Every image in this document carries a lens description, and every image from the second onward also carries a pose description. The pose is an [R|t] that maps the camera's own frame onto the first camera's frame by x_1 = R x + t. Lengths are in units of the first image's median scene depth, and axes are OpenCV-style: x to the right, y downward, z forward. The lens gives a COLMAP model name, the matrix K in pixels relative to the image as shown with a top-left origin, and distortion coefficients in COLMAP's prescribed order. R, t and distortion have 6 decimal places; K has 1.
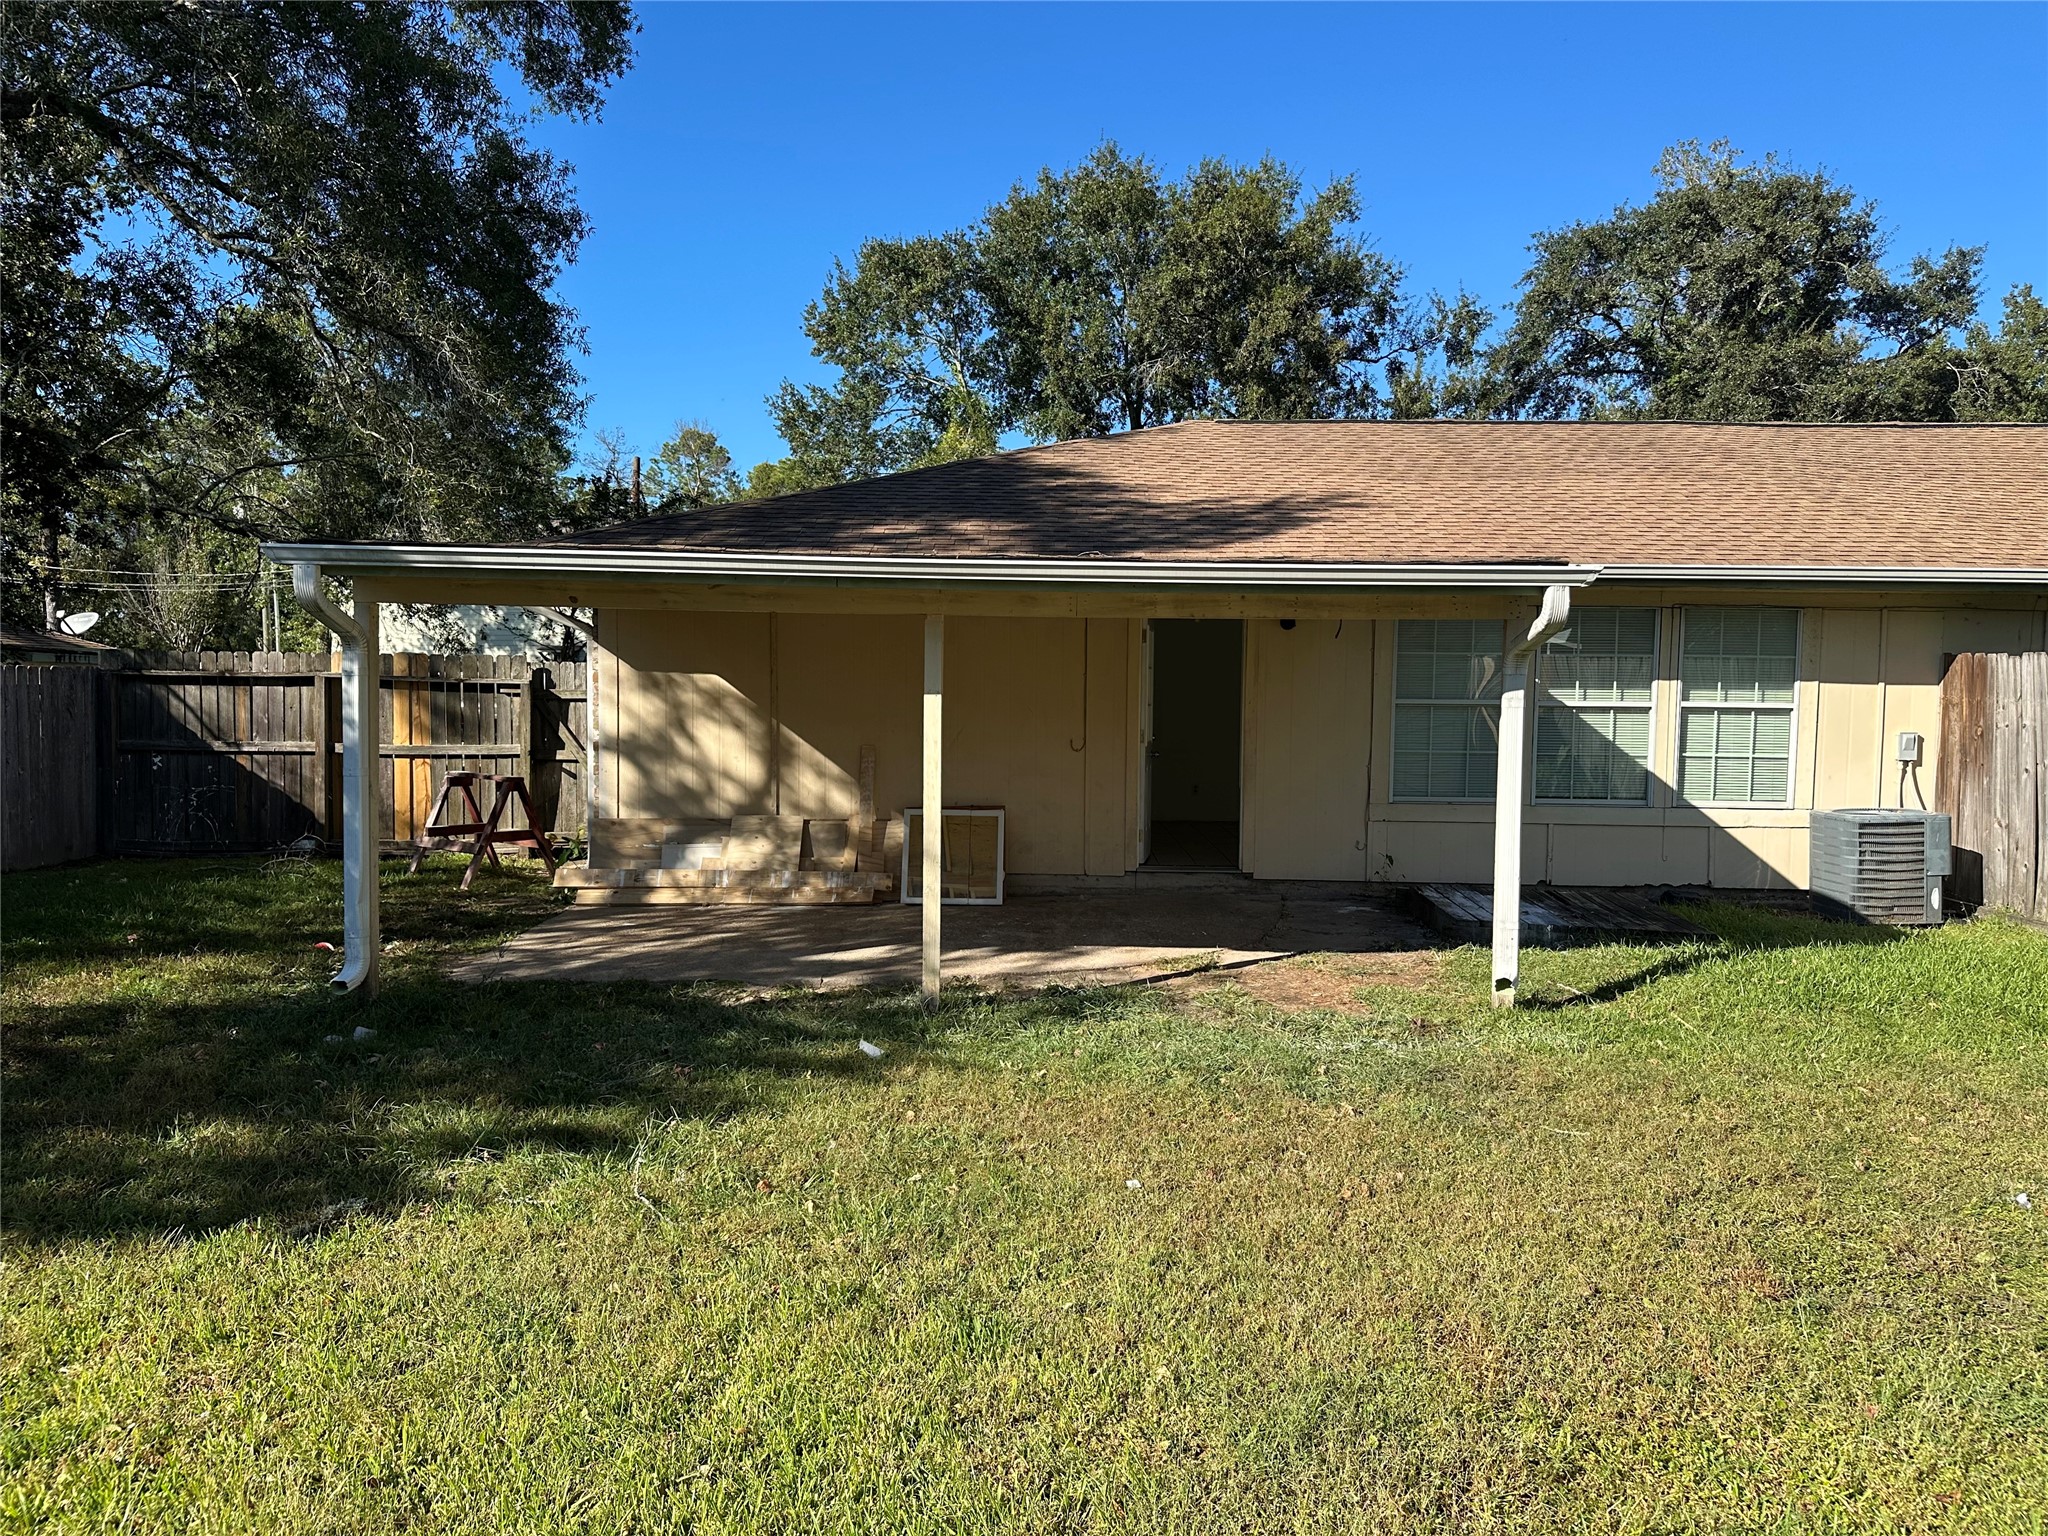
lens RADIAL K [[1448.8, 0, 1026.9], [0, 1448.8, 769.3], [0, 0, 1]] dist [0.037684, -0.052583]
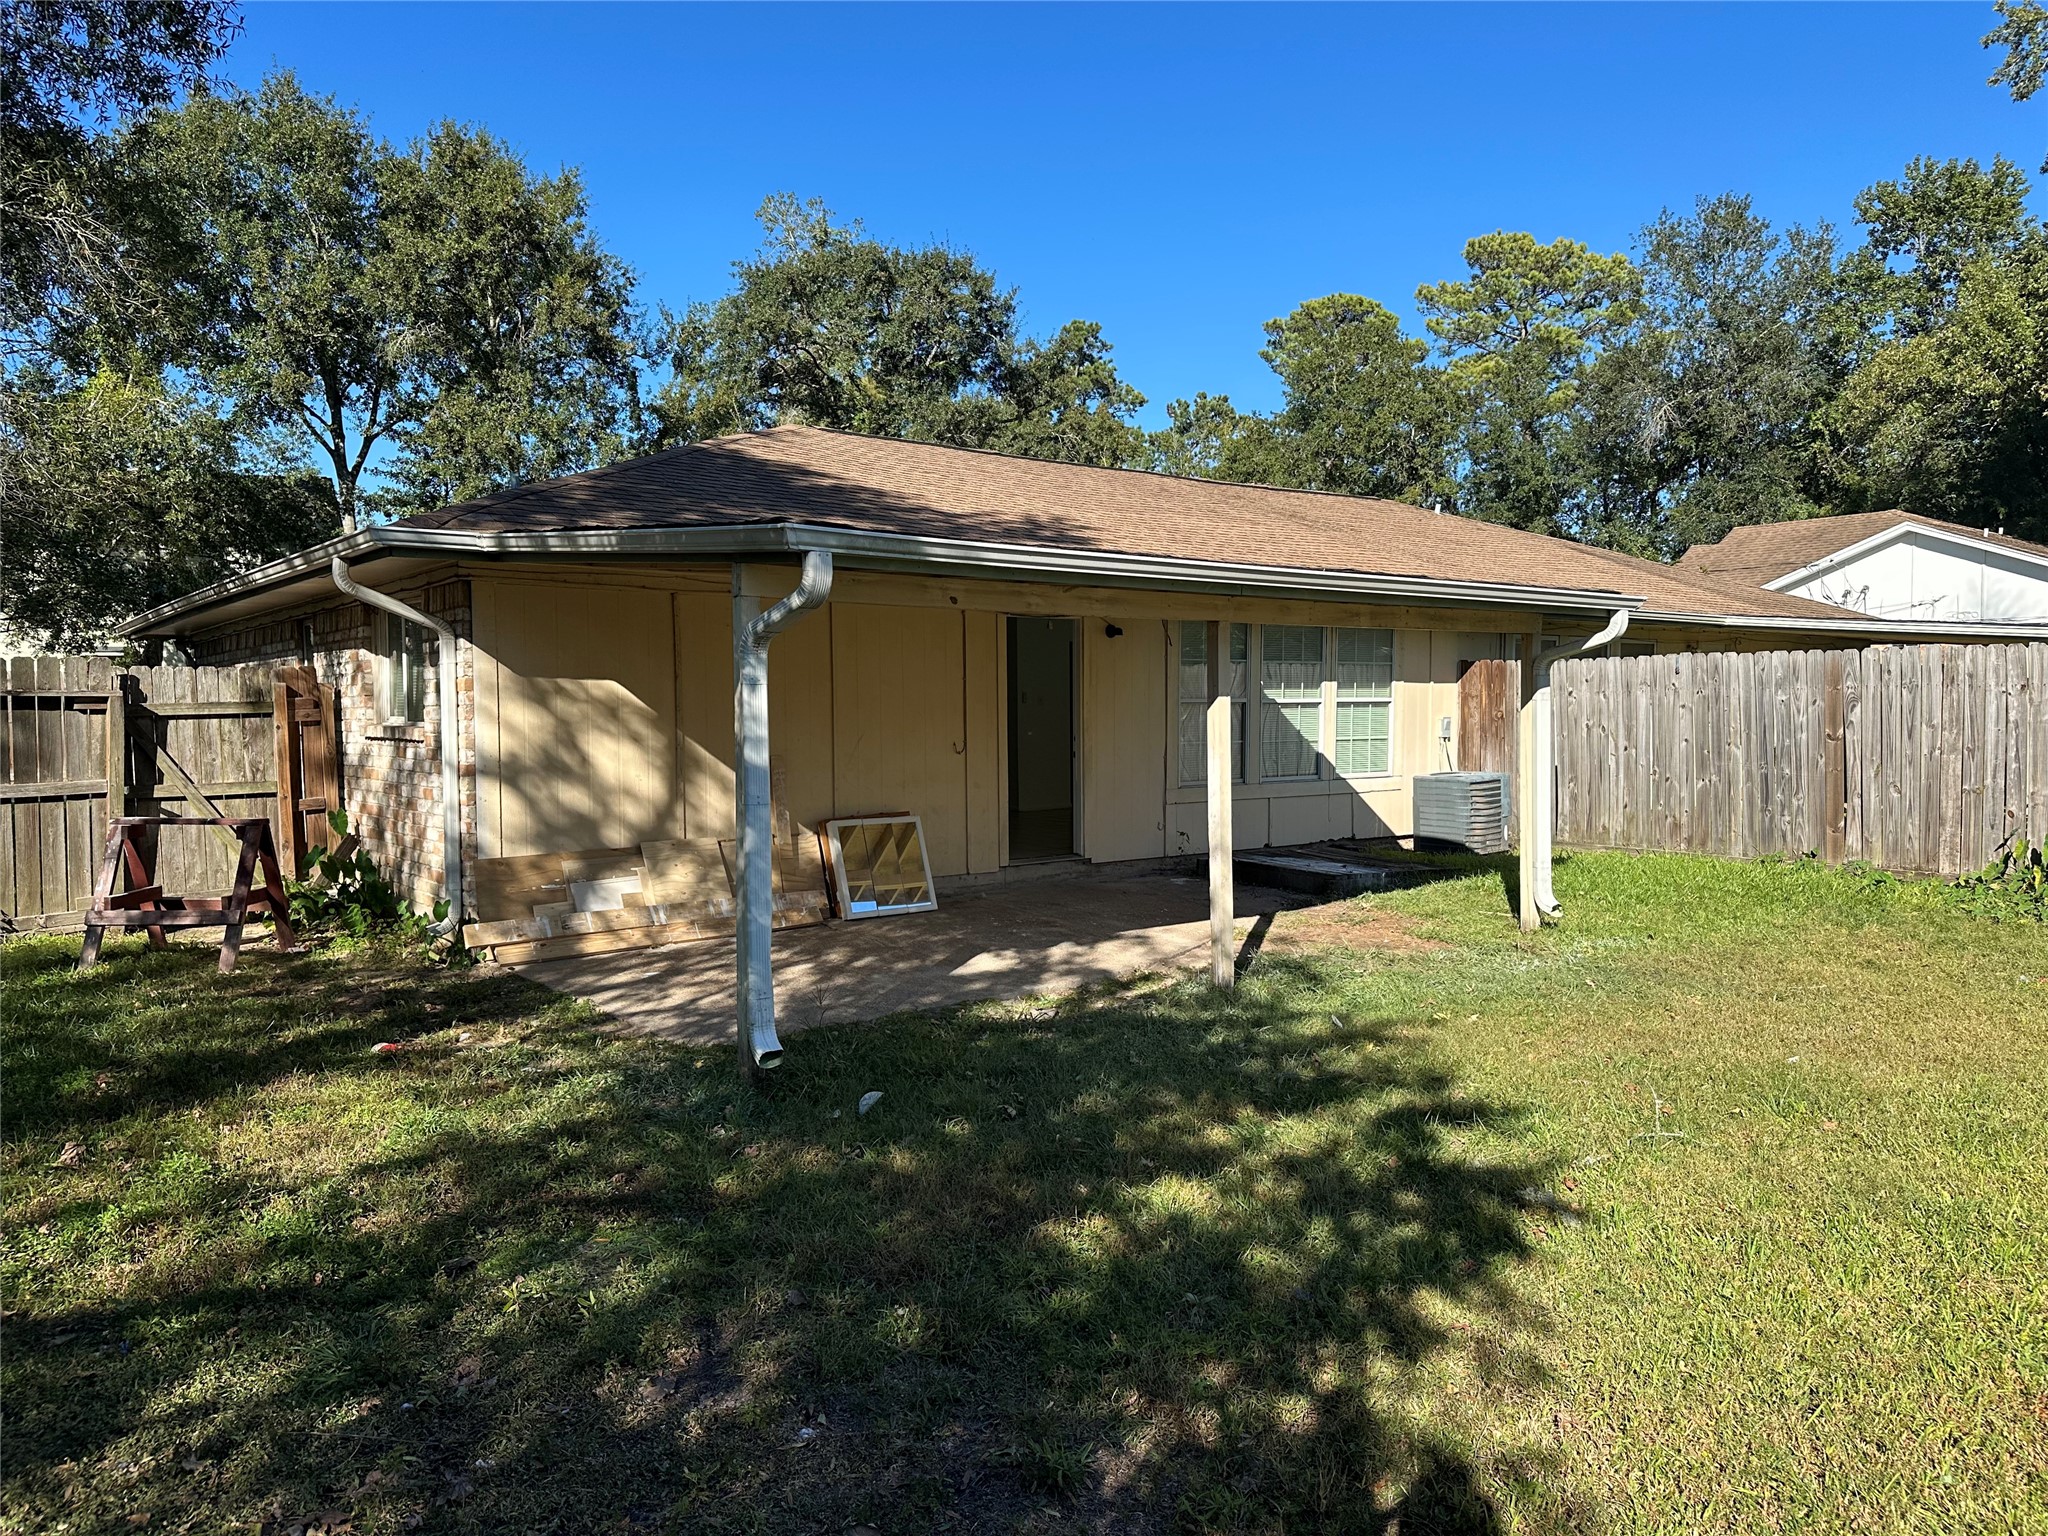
lens RADIAL K [[1448.8, 0, 1032.3], [0, 1448.8, 771.7], [0, 0, 1]] dist [0.037684, -0.052583]
pose [[0.773263, -0.046278, 0.632394, -0.570045], [0.047048, 0.998771, 0.015561, -0.013372], [-0.632337, 0.017720, 0.774490, 0.172565]]
